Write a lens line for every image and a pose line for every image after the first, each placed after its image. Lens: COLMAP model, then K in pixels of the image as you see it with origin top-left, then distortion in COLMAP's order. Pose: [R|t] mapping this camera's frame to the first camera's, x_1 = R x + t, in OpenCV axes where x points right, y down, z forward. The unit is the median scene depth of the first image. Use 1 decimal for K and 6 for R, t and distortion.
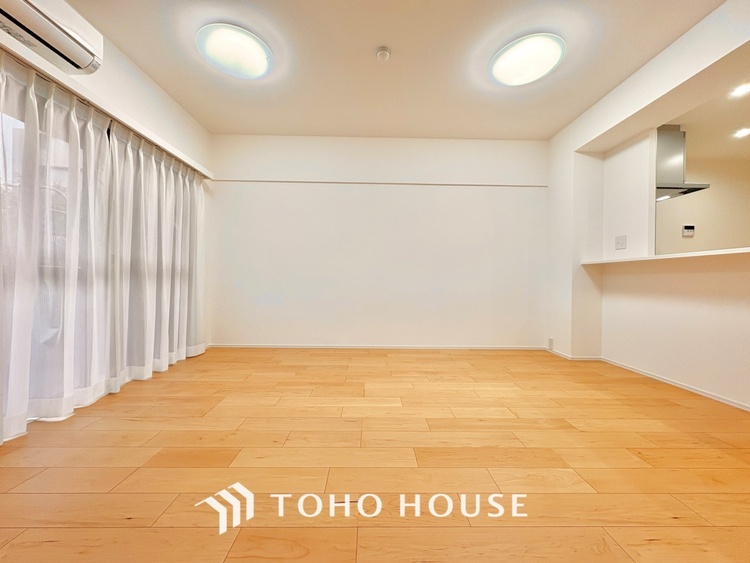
lens RADIAL K [[297.9, 0, 375.1], [0, 297.9, 282.6], [0, 0, 1]] dist [-0.002509, 0.001185]
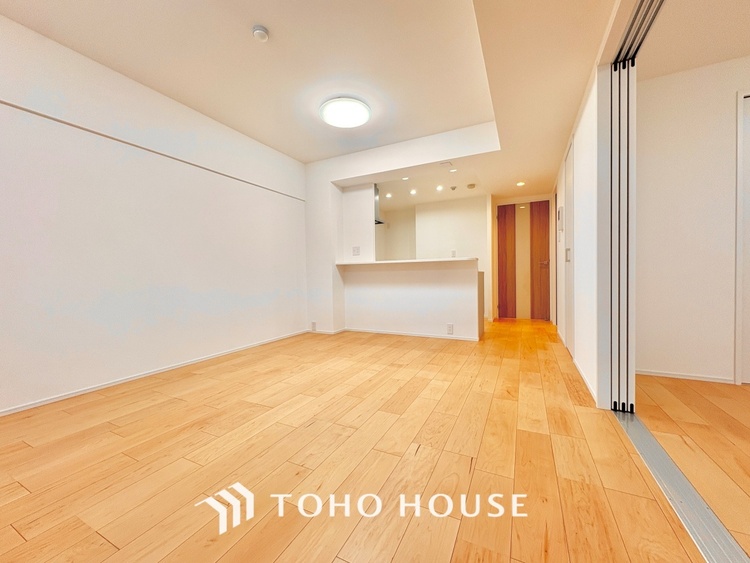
lens RADIAL K [[297.9, 0, 375.2], [0, 297.9, 282.3], [0, 0, 1]] dist [-0.002509, 0.001185]
pose [[0.461038, -0.040154, 0.886471, -0.634623], [0.027827, 0.999139, 0.030786, -0.022323], [-0.886944, 0.010475, 0.461759, 0.265307]]
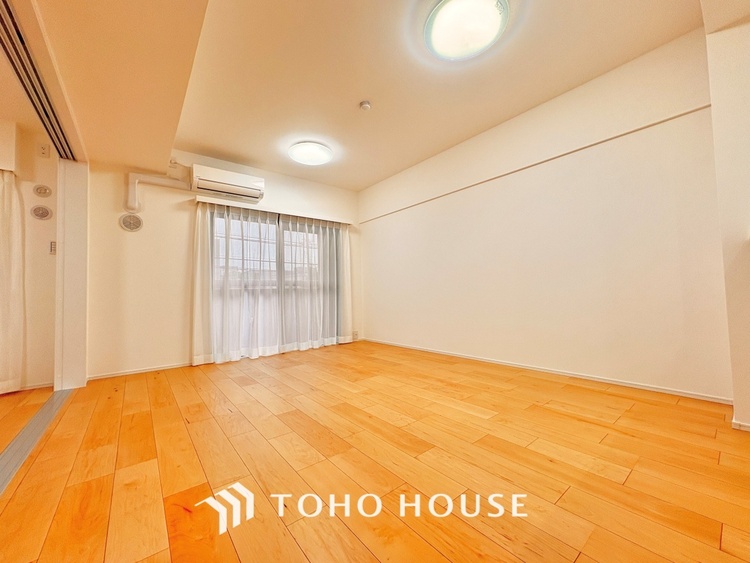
lens RADIAL K [[297.9, 0, 374.8], [0, 297.9, 279.9], [0, 0, 1]] dist [-0.002509, 0.001185]
pose [[0.614977, -0.063709, -0.785967, 0.954772], [0.028163, 0.997870, -0.058849, 0.025779], [0.788042, 0.014056, 0.615461, 0.266327]]
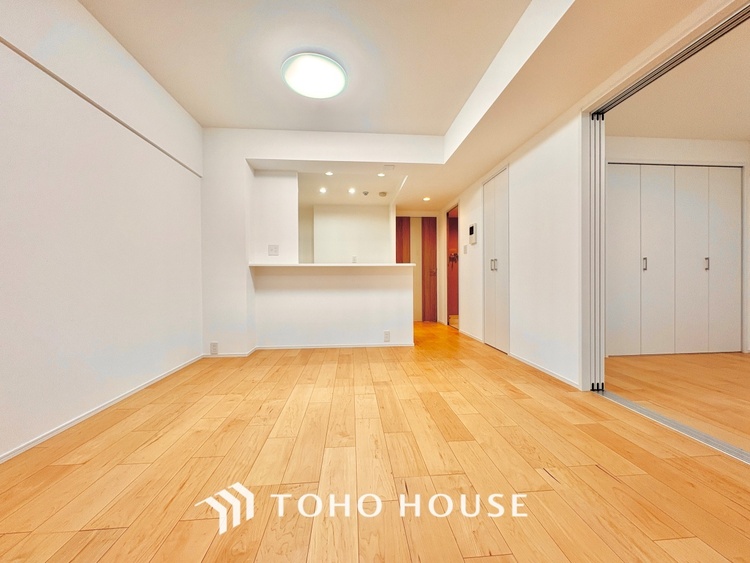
lens RADIAL K [[297.9, 0, 375.1], [0, 297.9, 282.3], [0, 0, 1]] dist [-0.002509, 0.001185]
pose [[-0.065563, -0.018435, 0.997678, -0.578432], [0.011666, 0.999747, 0.019240, -0.023539], [-0.997780, 0.012900, -0.065331, 0.843769]]
